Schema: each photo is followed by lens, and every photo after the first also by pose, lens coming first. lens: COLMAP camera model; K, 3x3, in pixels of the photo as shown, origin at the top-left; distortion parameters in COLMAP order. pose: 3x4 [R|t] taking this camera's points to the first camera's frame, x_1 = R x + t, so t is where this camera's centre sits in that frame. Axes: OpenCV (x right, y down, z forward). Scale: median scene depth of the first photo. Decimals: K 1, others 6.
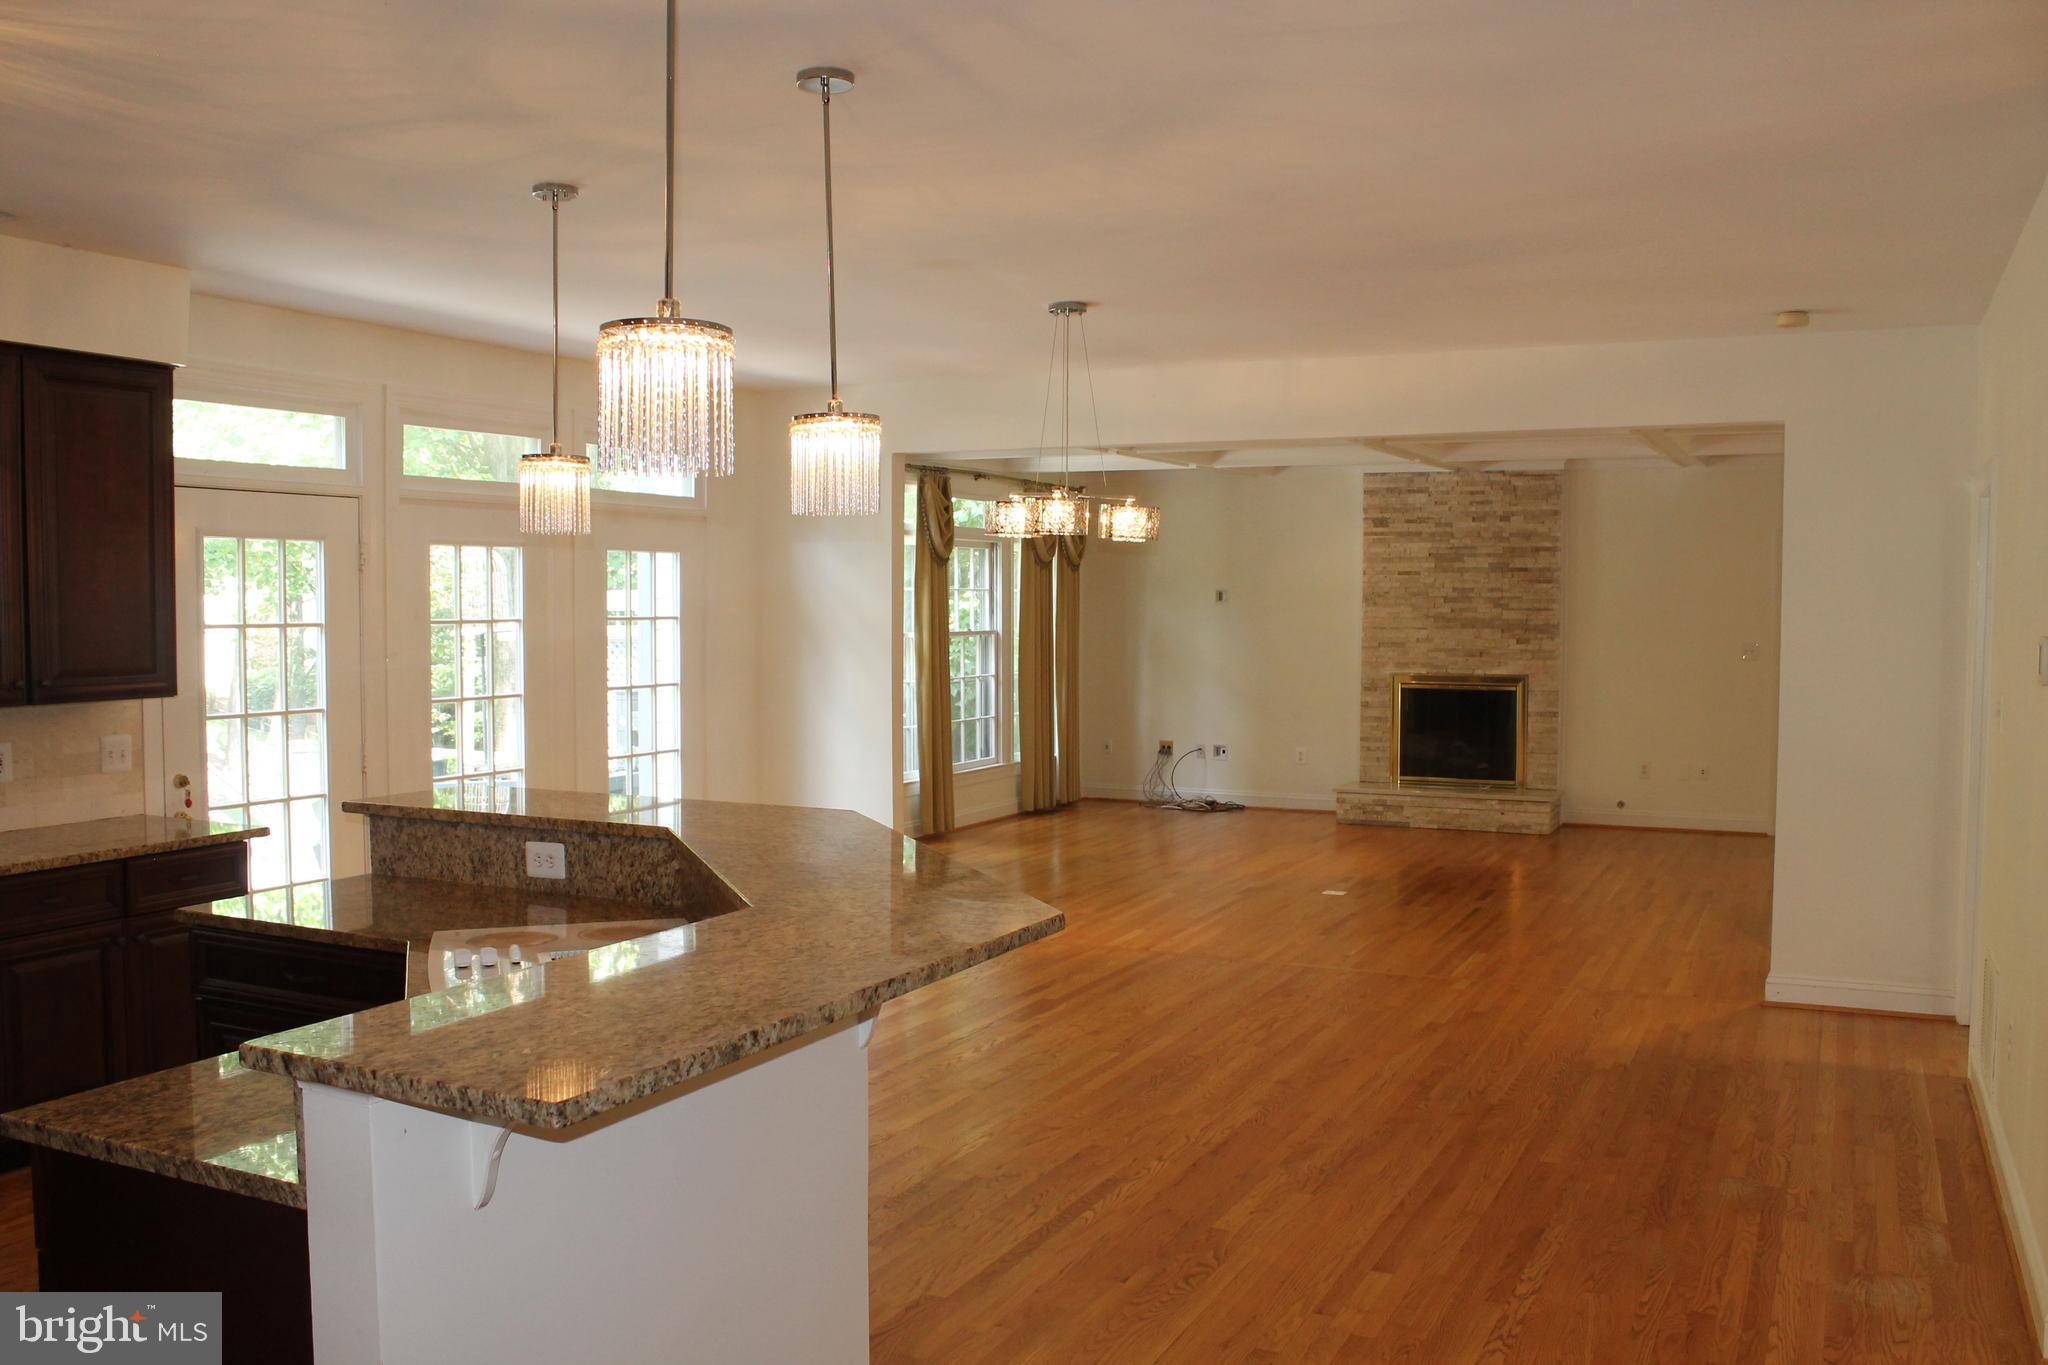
lens RADIAL K [[1738.1, 0, 1003.1], [0, 1738.1, 685.1], [0, 0, 1]] dist [-0.160597, 0.140903]
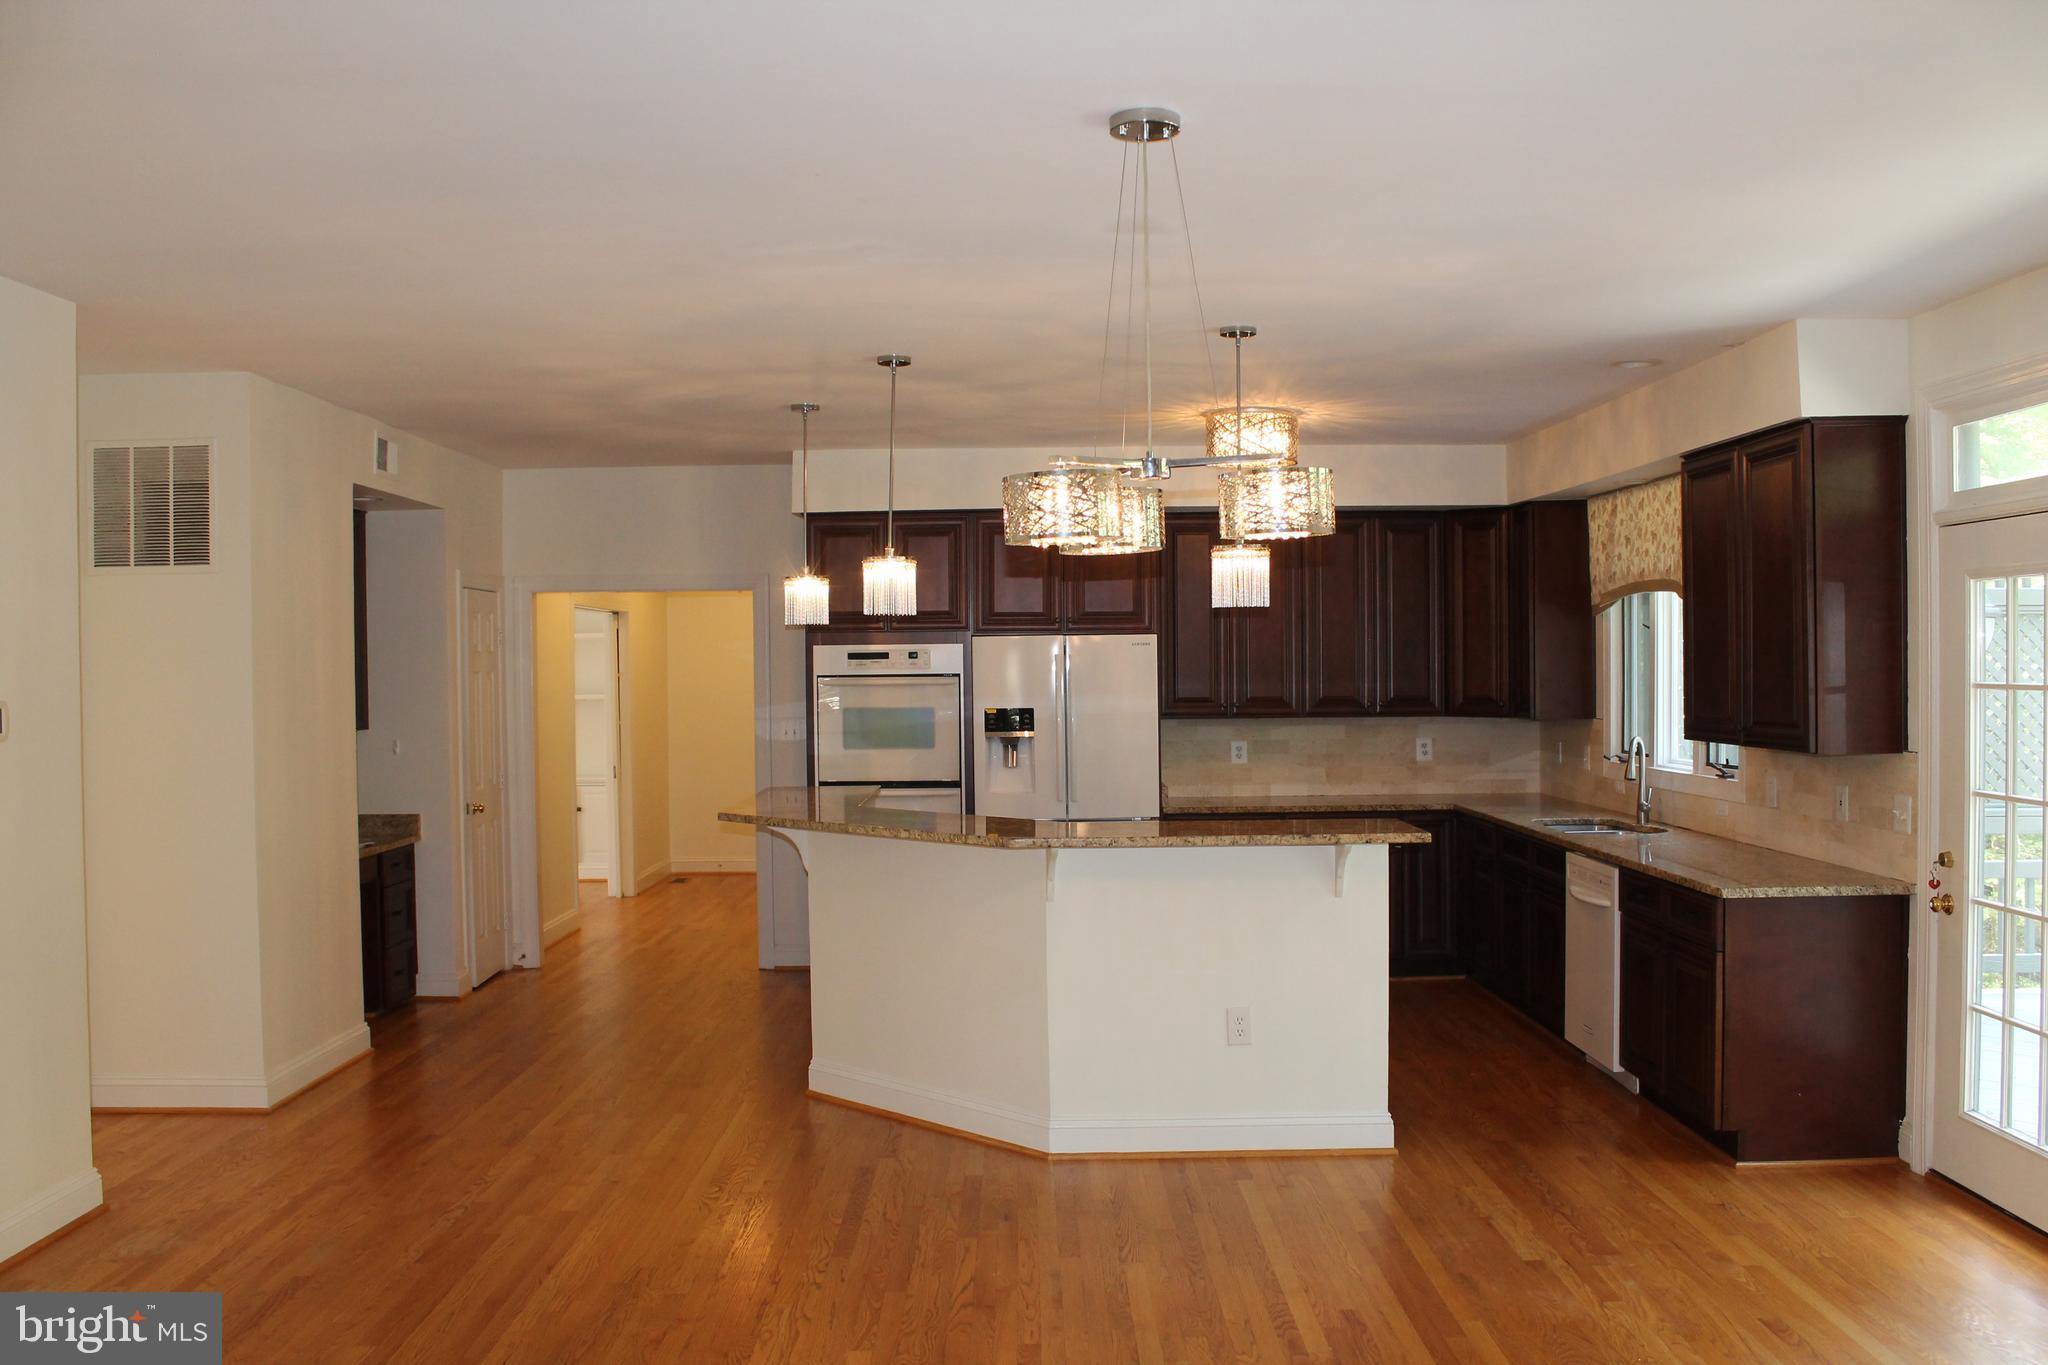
lens RADIAL K [[1738.1, 0, 1003.1], [0, 1738.1, 685.1], [0, 0, 1]] dist [-0.160597, 0.140903]
pose [[-0.896978, 0.011634, -0.441923, 0.430653], [-0.014136, 0.998388, 0.054976, -0.096464], [0.441850, 0.055560, -0.895367, 1.987212]]
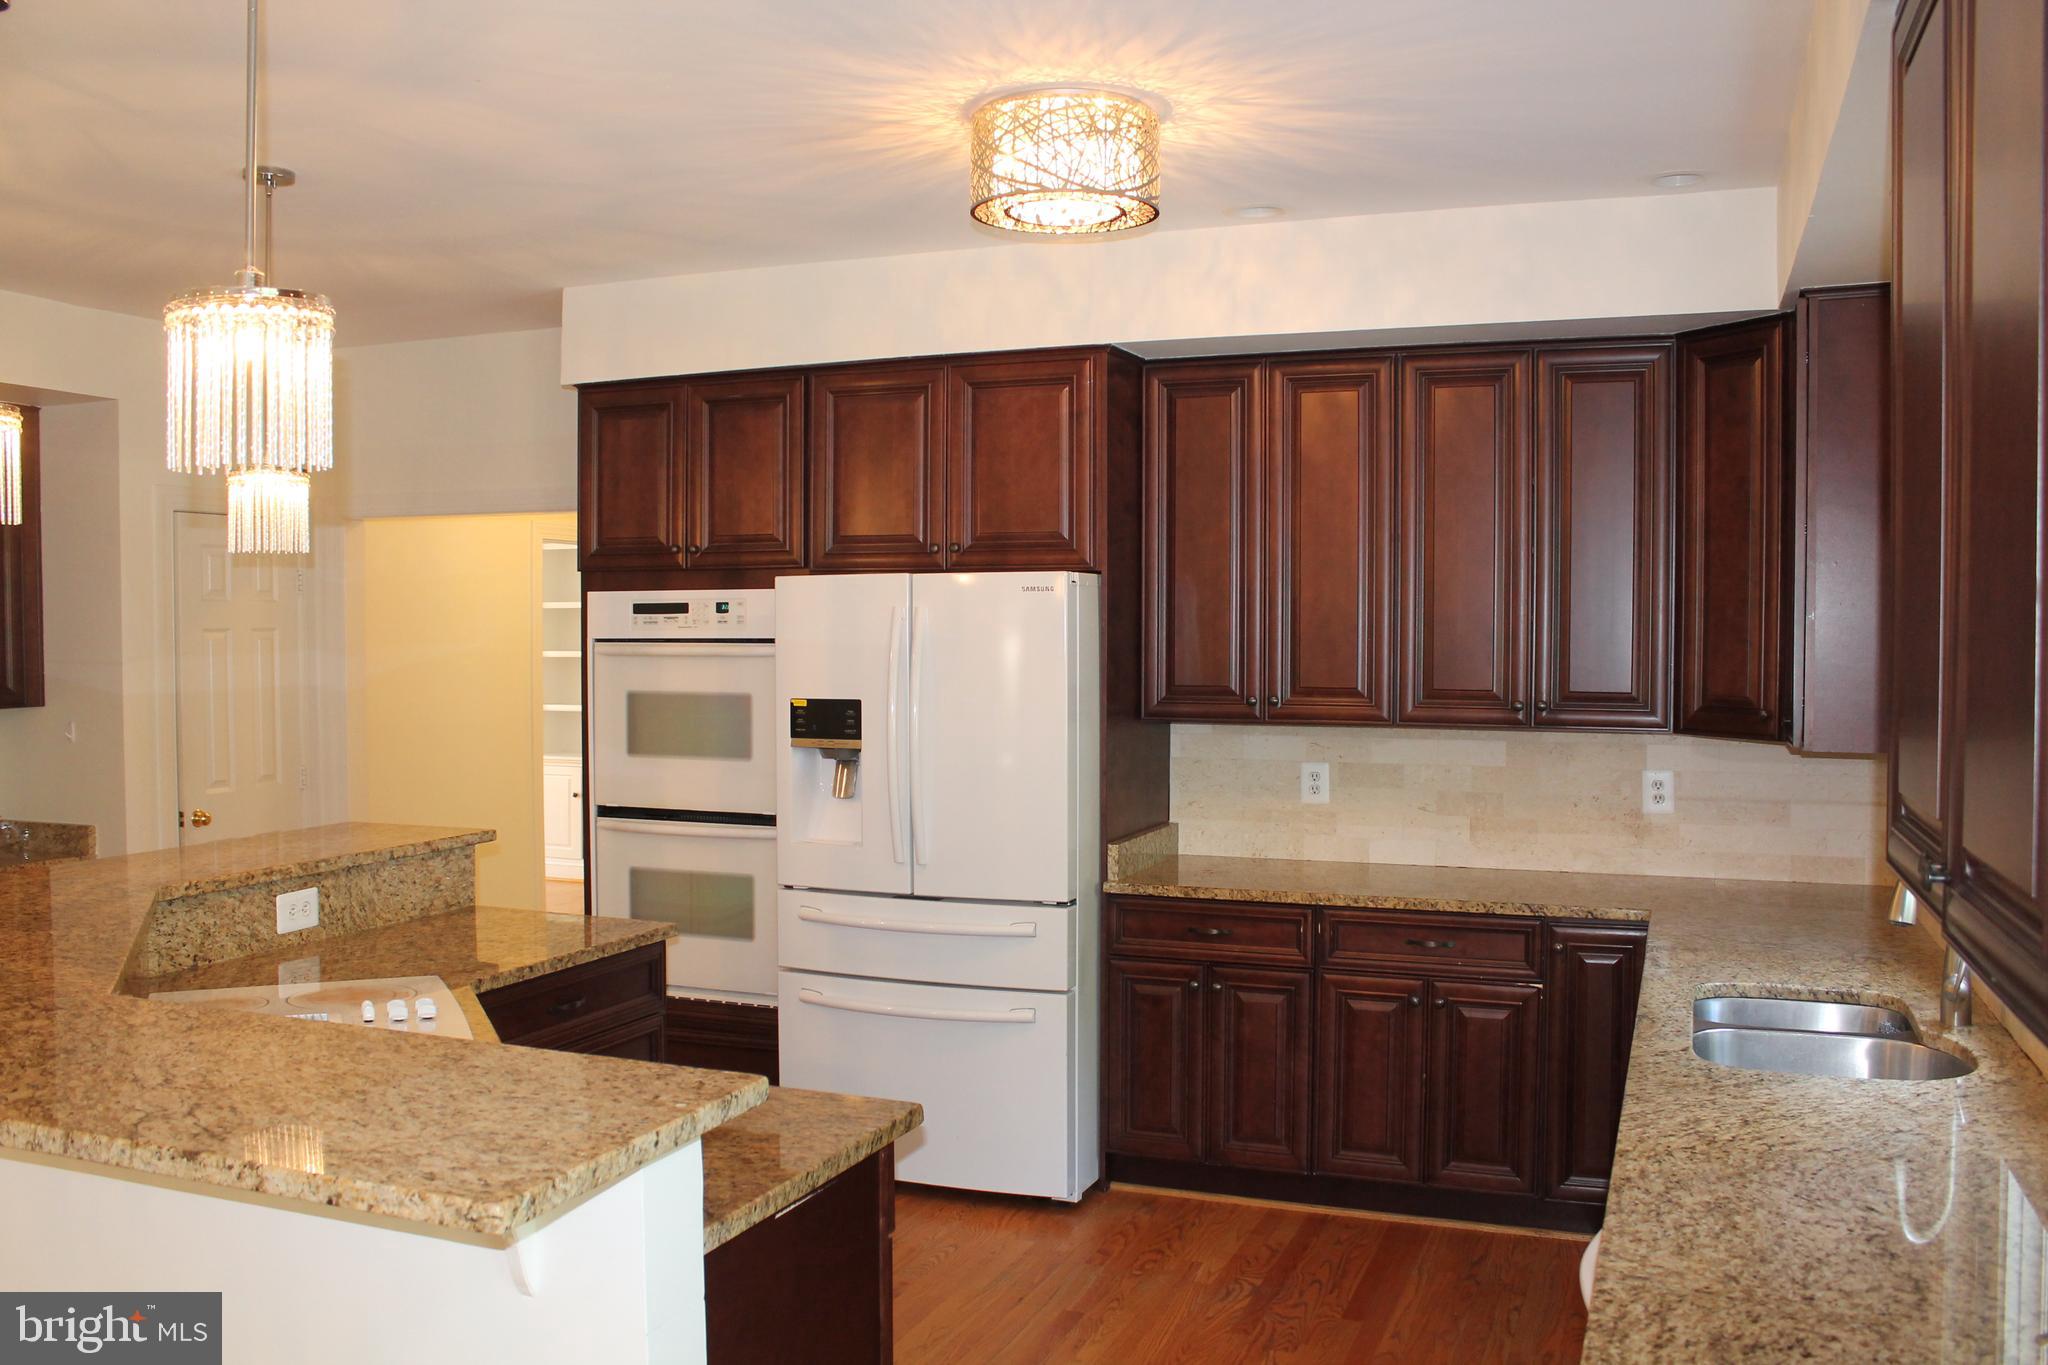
lens RADIAL K [[1738.1, 0, 1003.1], [0, 1738.1, 685.1], [0, 0, 1]] dist [-0.160597, 0.140903]
pose [[-0.996388, 0.000412, -0.084922, -0.403784], [-0.006604, 0.996584, 0.082316, -0.068452], [0.084666, 0.082580, -0.992982, 1.418454]]
